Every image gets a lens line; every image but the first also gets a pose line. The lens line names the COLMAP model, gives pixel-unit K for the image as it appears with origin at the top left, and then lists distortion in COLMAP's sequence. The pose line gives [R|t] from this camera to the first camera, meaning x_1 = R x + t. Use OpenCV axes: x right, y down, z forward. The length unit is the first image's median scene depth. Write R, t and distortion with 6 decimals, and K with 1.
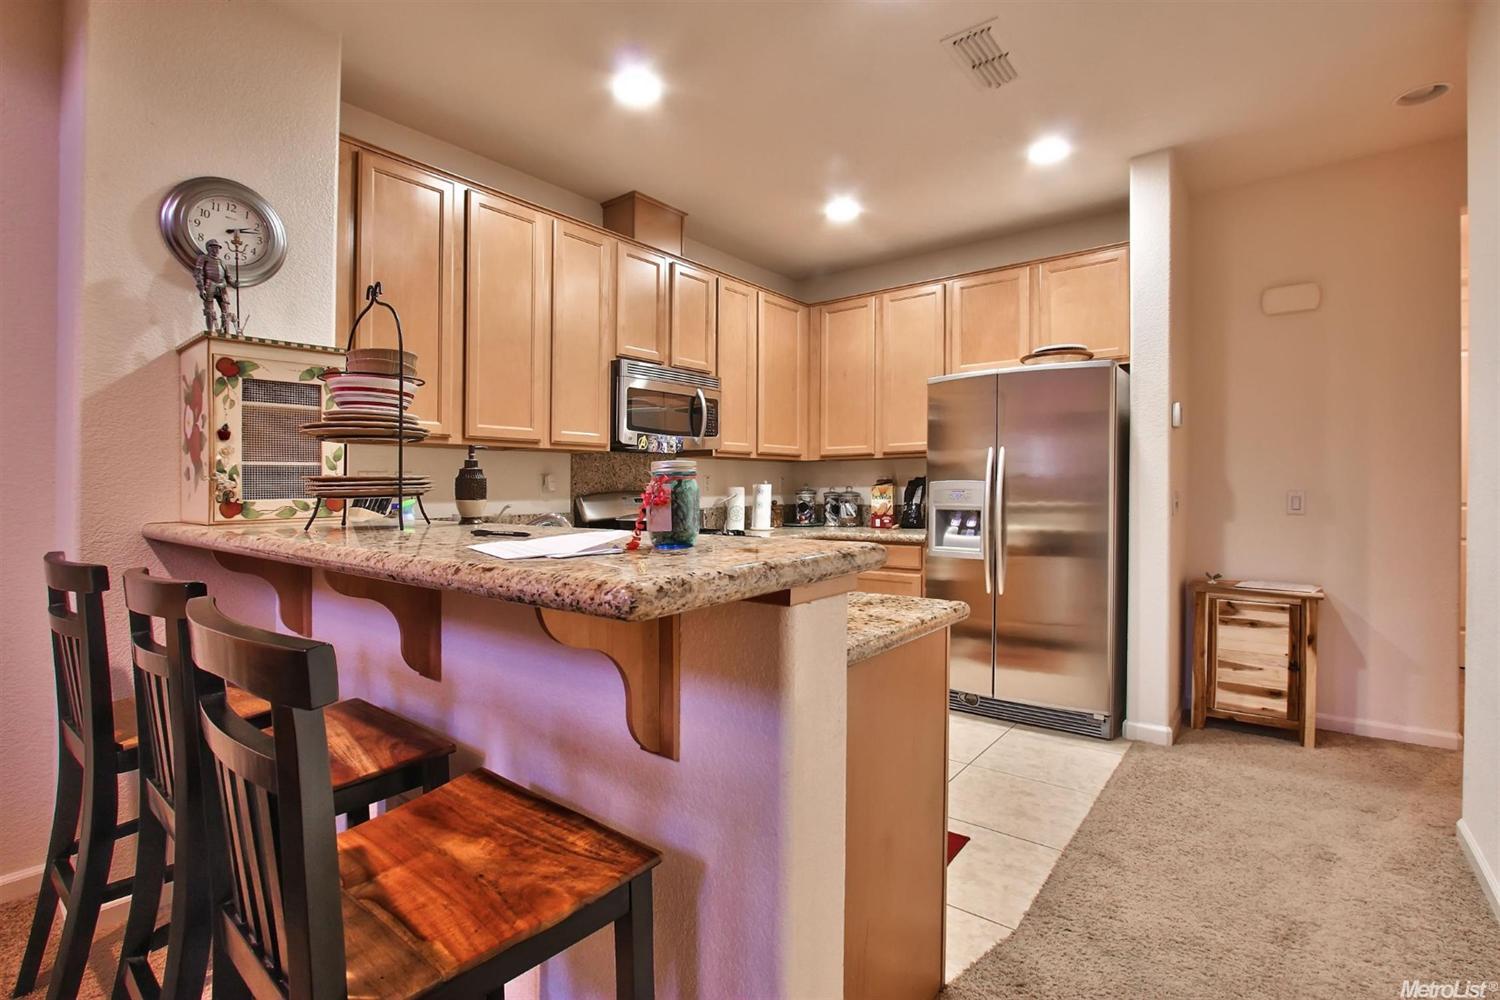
lens RADIAL K [[698.0, 0, 730.4], [0, 698.0, 495.6], [0, 0, 1]] dist [-0.019753, 0.001417]
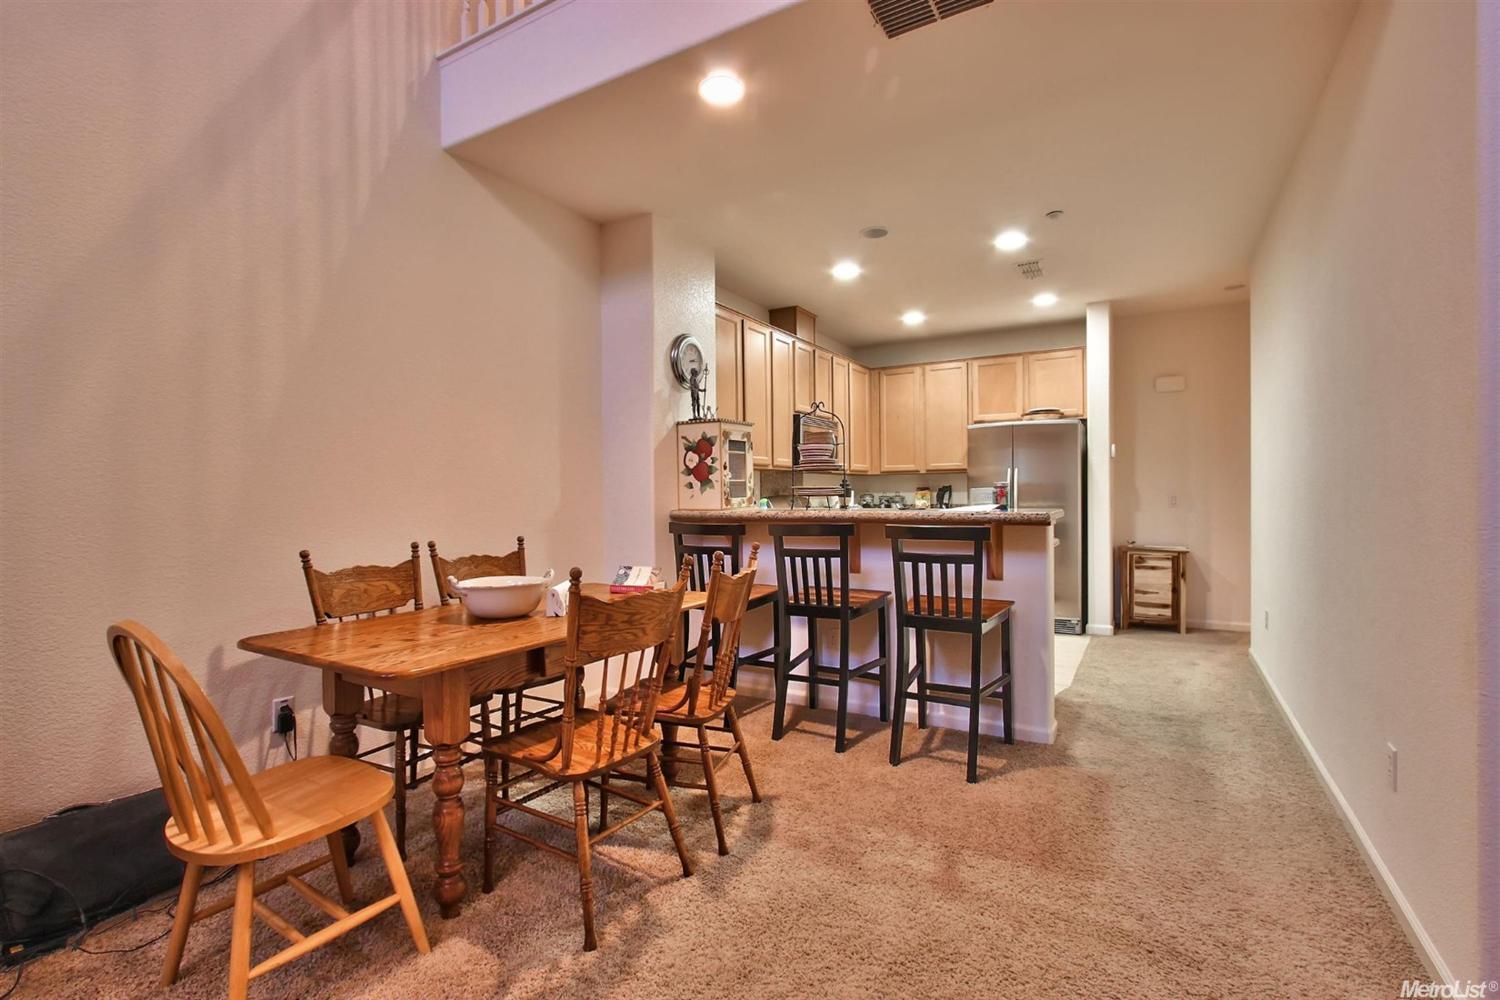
lens RADIAL K [[698.0, 0, 740.9], [0, 698.0, 499.3], [0, 0, 1]] dist [-0.019753, 0.001417]
pose [[0.989876, -0.000479, 0.141935, -0.550278], [0.000847, 0.999996, -0.002532, 0.008928], [-0.141934, 0.002627, 0.989873, -0.622897]]
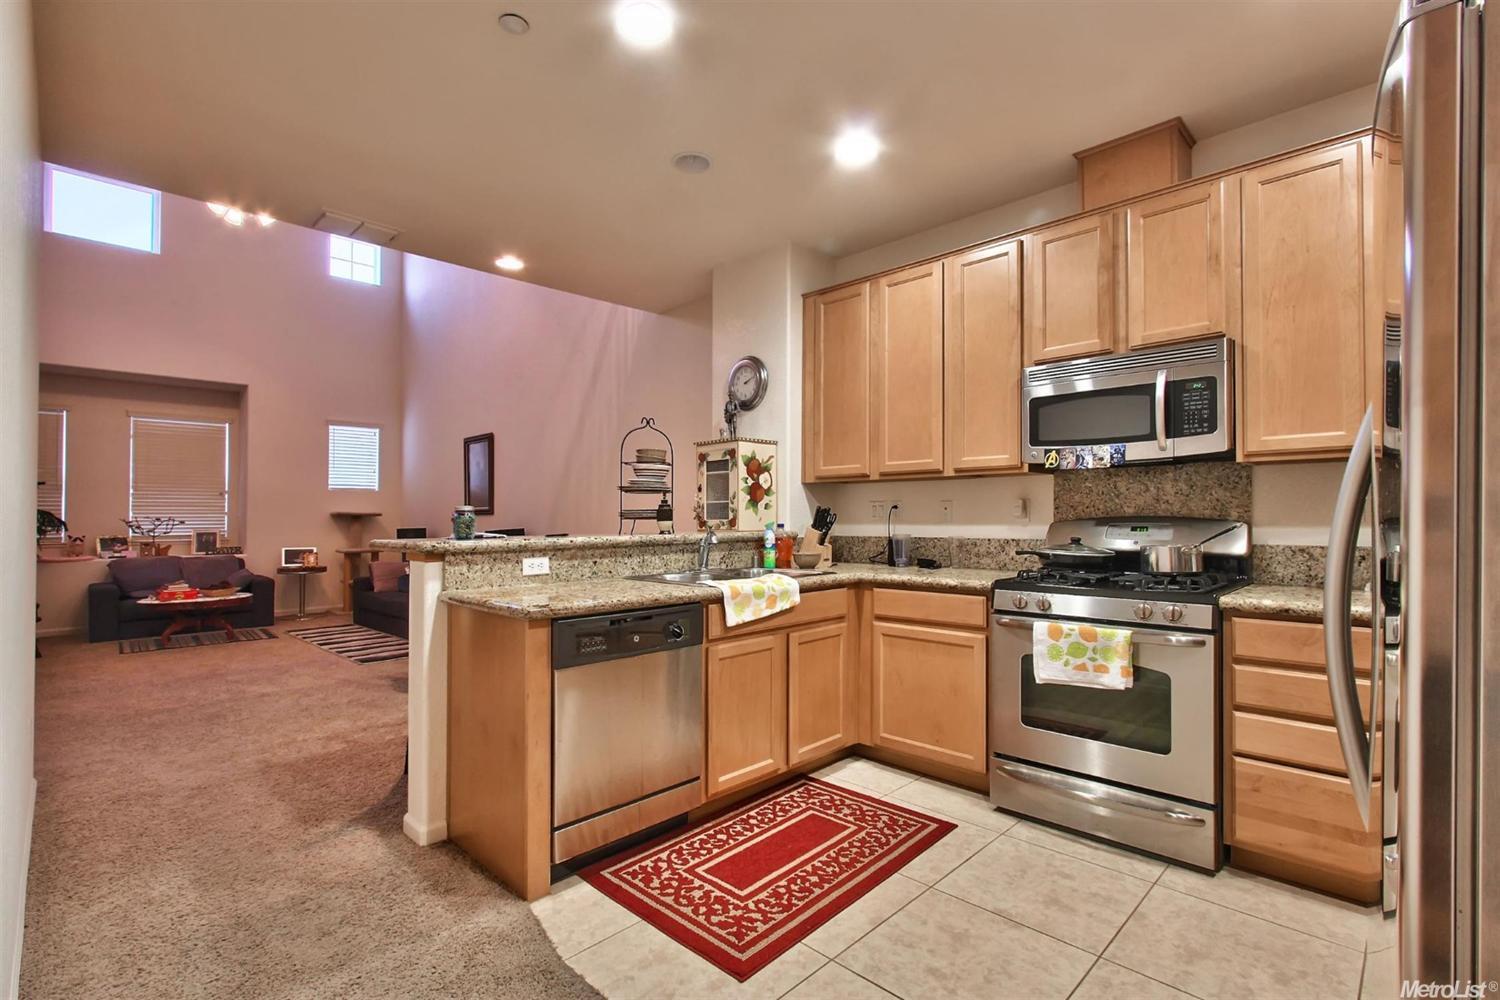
lens RADIAL K [[698.0, 0, 759.8], [0, 698.0, 503.5], [0, 0, 1]] dist [-0.019753, 0.001417]
pose [[-0.108391, -0.010651, -0.994051, 0.791780], [-0.006203, 0.999930, -0.010038, -0.012842], [0.994089, 0.005078, -0.108449, 0.793061]]
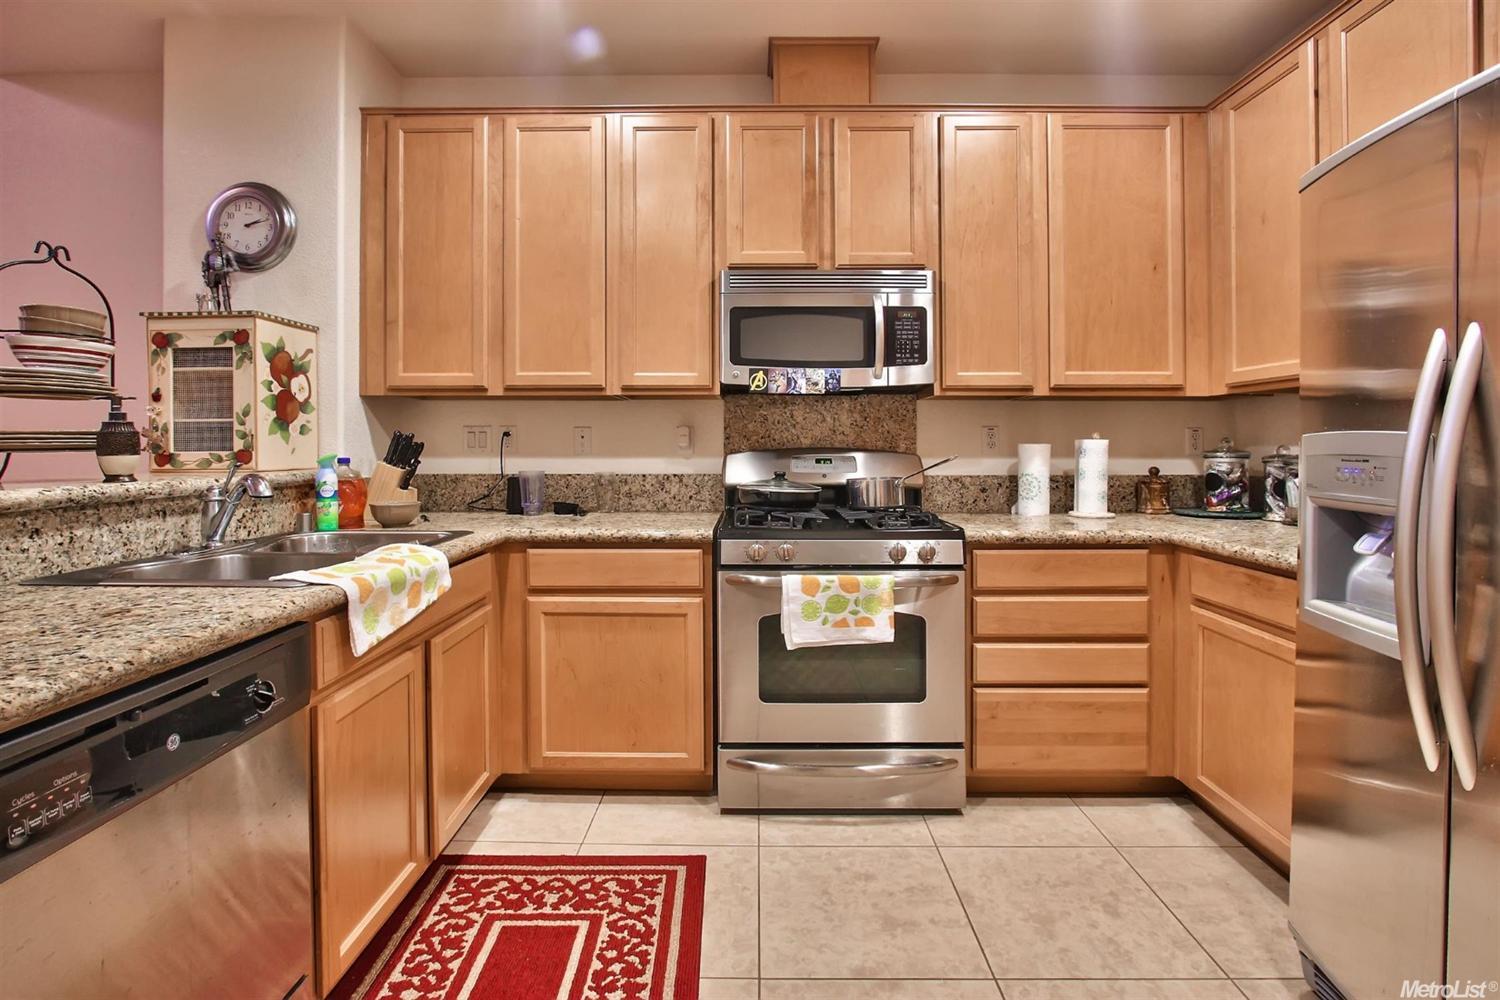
lens RADIAL K [[698.0, 0, 784.7], [0, 698.0, 449.2], [0, 0, 1]] dist [-0.019753, 0.001417]
pose [[0.623424, 0.012322, -0.781787, 0.485345], [-0.013614, 0.999895, 0.004903, -0.010146], [0.781765, 0.007586, 0.623527, 0.612894]]
